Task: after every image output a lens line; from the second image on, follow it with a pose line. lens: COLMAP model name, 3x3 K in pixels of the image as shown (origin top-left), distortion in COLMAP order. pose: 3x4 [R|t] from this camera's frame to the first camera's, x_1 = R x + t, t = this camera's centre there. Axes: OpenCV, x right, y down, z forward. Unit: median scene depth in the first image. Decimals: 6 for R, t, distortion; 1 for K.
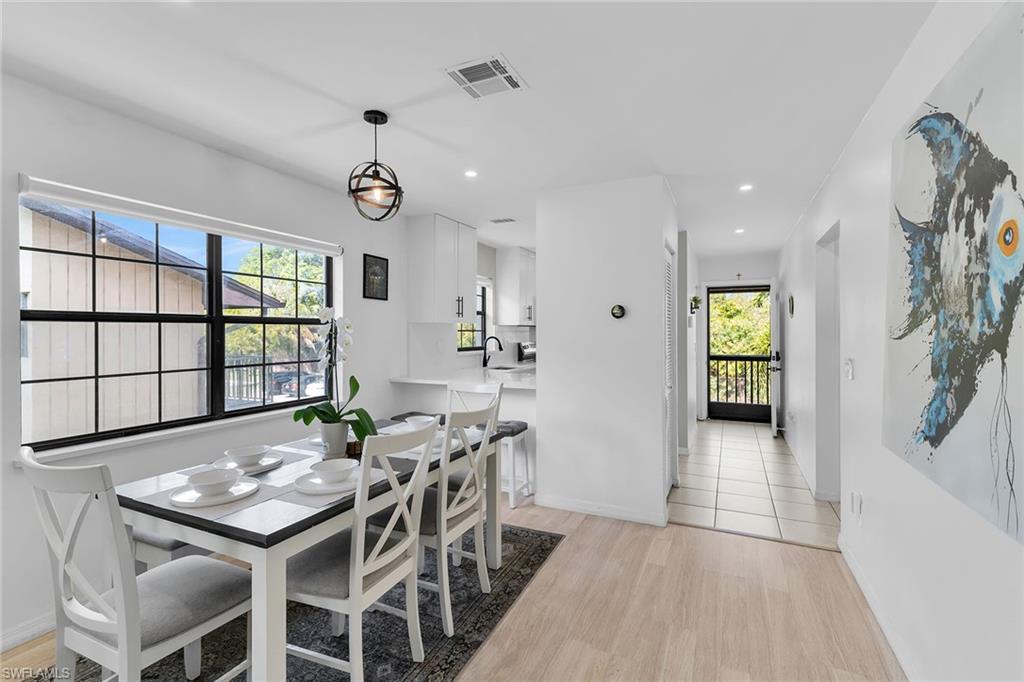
lens RADIAL K [[496.6, 0, 505.4], [0, 496.6, 327.5], [0, 0, 1]] dist [0.002709, 0.000276]
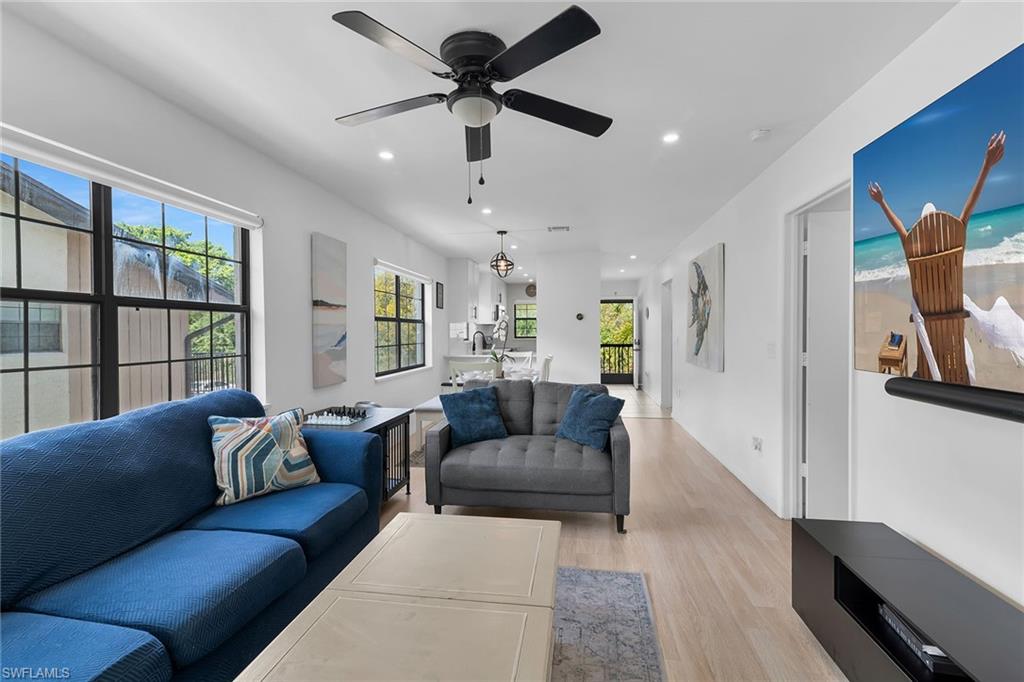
lens RADIAL K [[496.6, 0, 505.4], [0, 496.6, 327.5], [0, 0, 1]] dist [0.002709, 0.000276]
pose [[0.961452, 0.002902, 0.274959, -0.416410], [-0.003241, 0.999994, 0.000778, 0.009388], [-0.274955, -0.001639, 0.961456, -0.591374]]
